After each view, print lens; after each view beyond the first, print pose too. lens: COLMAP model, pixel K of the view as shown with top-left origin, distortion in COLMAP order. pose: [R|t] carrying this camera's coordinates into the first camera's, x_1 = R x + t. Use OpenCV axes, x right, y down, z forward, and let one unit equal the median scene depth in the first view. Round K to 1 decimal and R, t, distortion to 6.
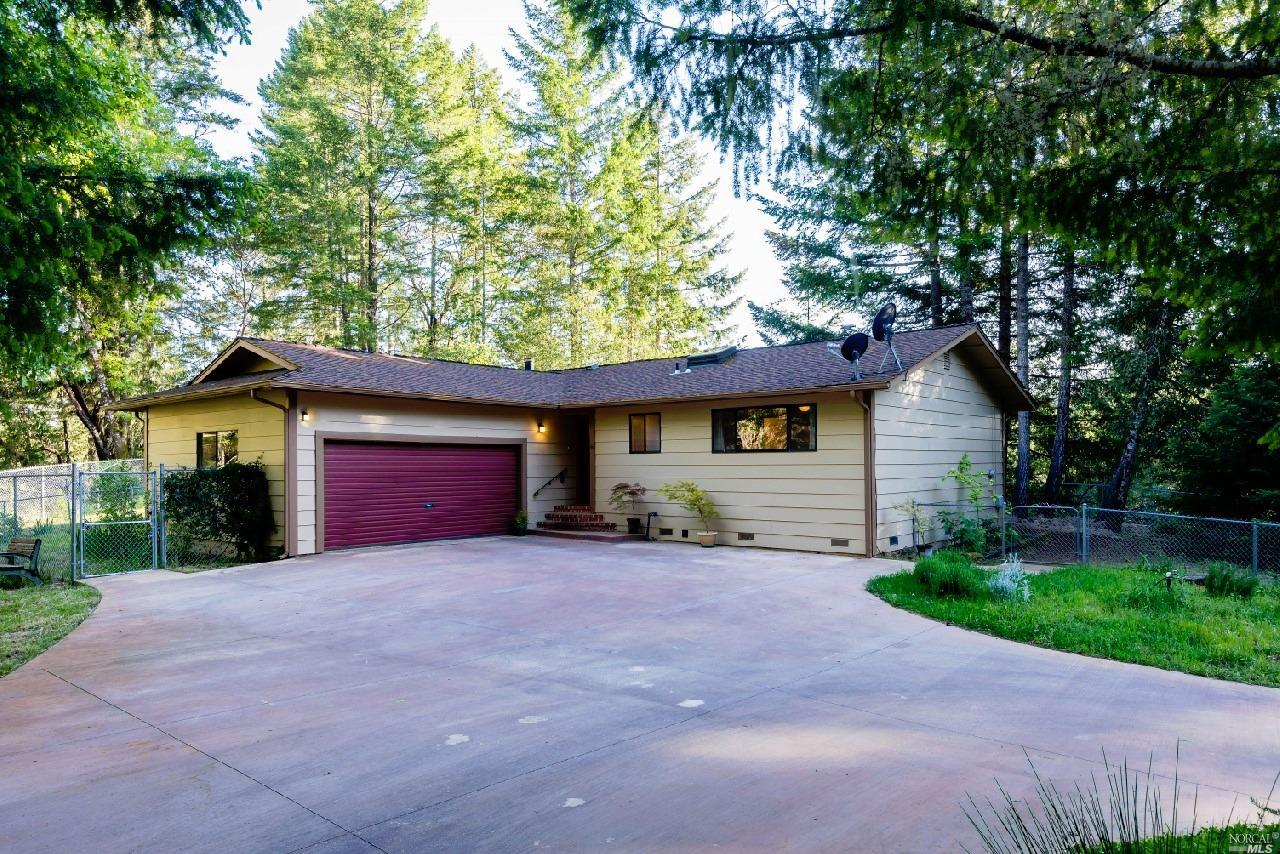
lens RADIAL K [[837.2, 0, 636.2], [0, 837.2, 450.8], [0, 0, 1]] dist [0.058361, 0.002369]
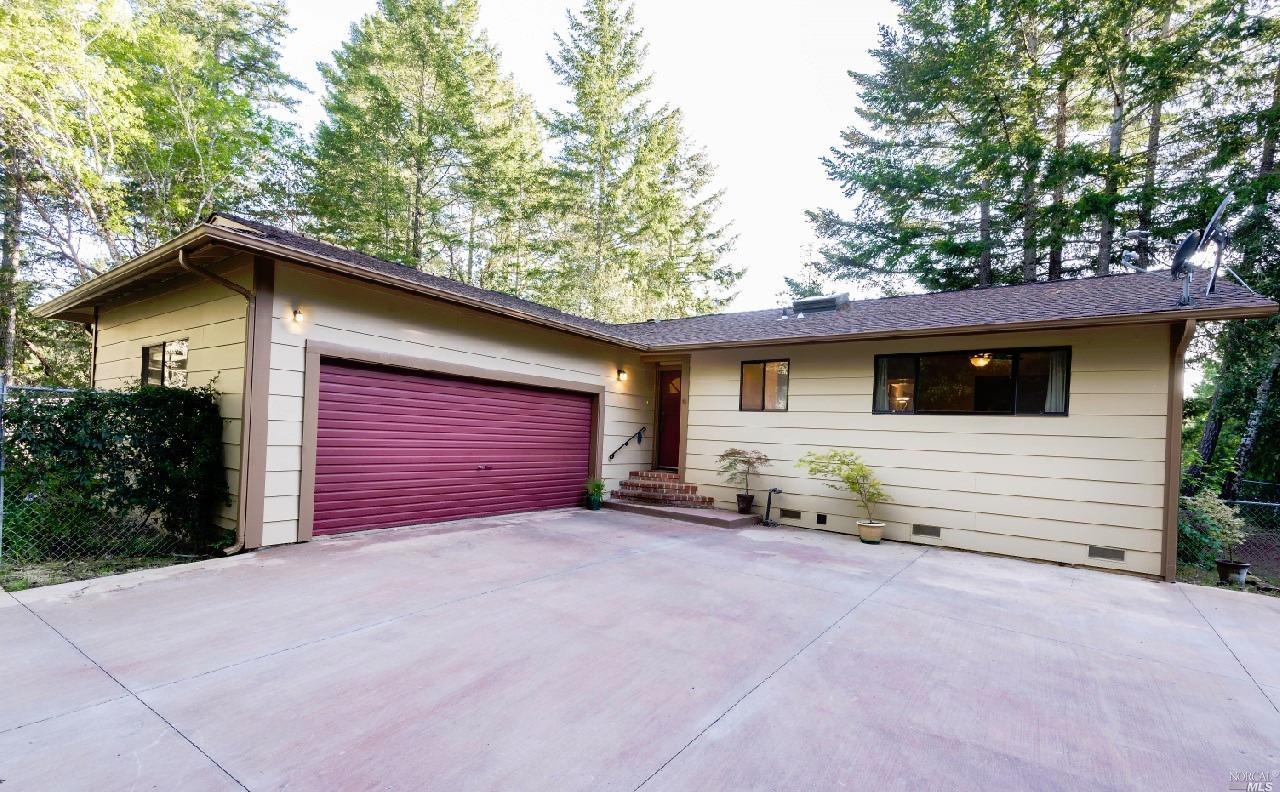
lens RADIAL K [[578.3, 0, 646.7], [0, 578.3, 432.9], [0, 0, 1]] dist [0.019289, -0.000883]
pose [[0.995500, 0.048491, 0.081410, -0.131952], [-0.049705, 0.998680, 0.012960, 0.020034], [-0.080674, -0.016948, 0.996596, 0.444589]]
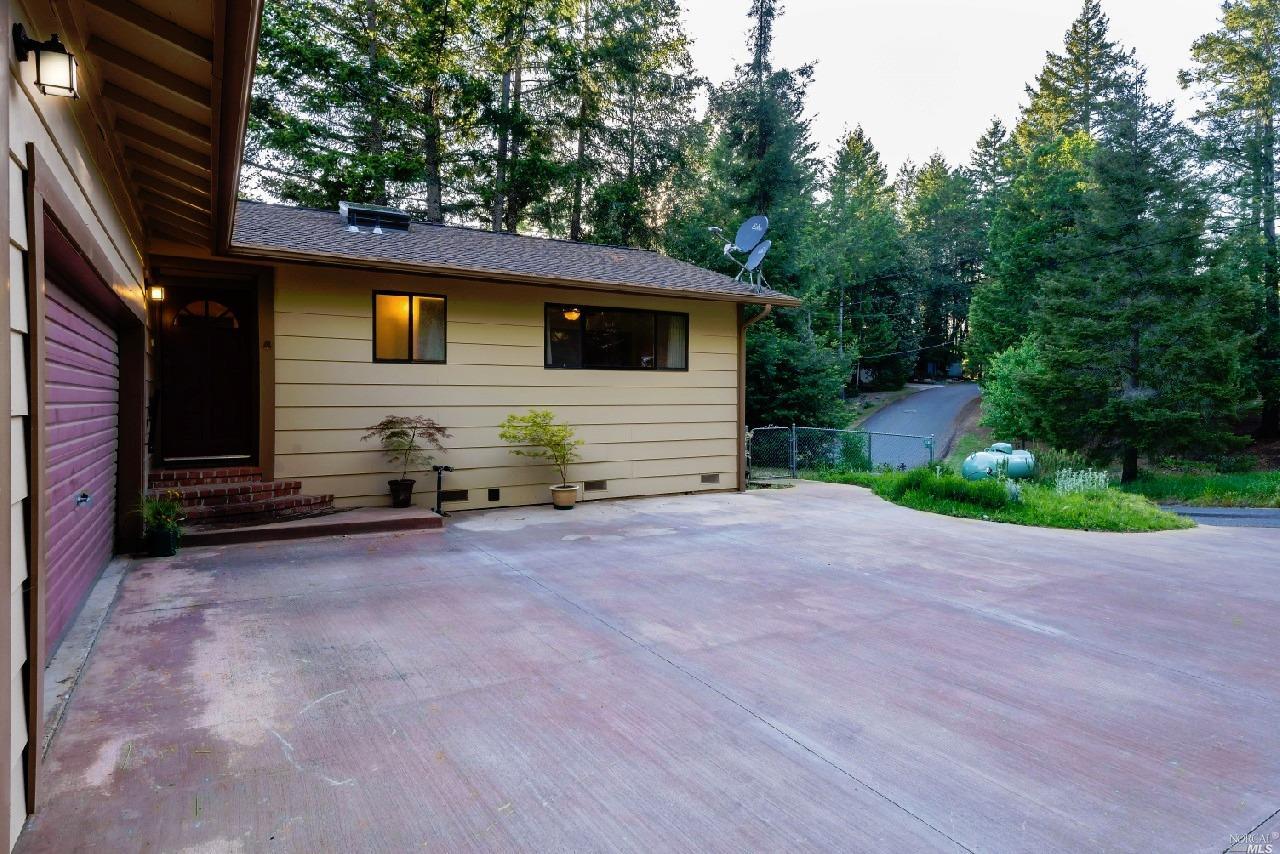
lens RADIAL K [[734.7, 0, 638.1], [0, 734.7, 401.6], [0, 0, 1]] dist [0.021103, -0.000879]
pose [[0.323525, 0.001742, 0.946218, -0.388544], [-0.016743, 0.999852, 0.003884, 0.022841], [-0.946072, -0.017099, 0.323506, 0.652100]]
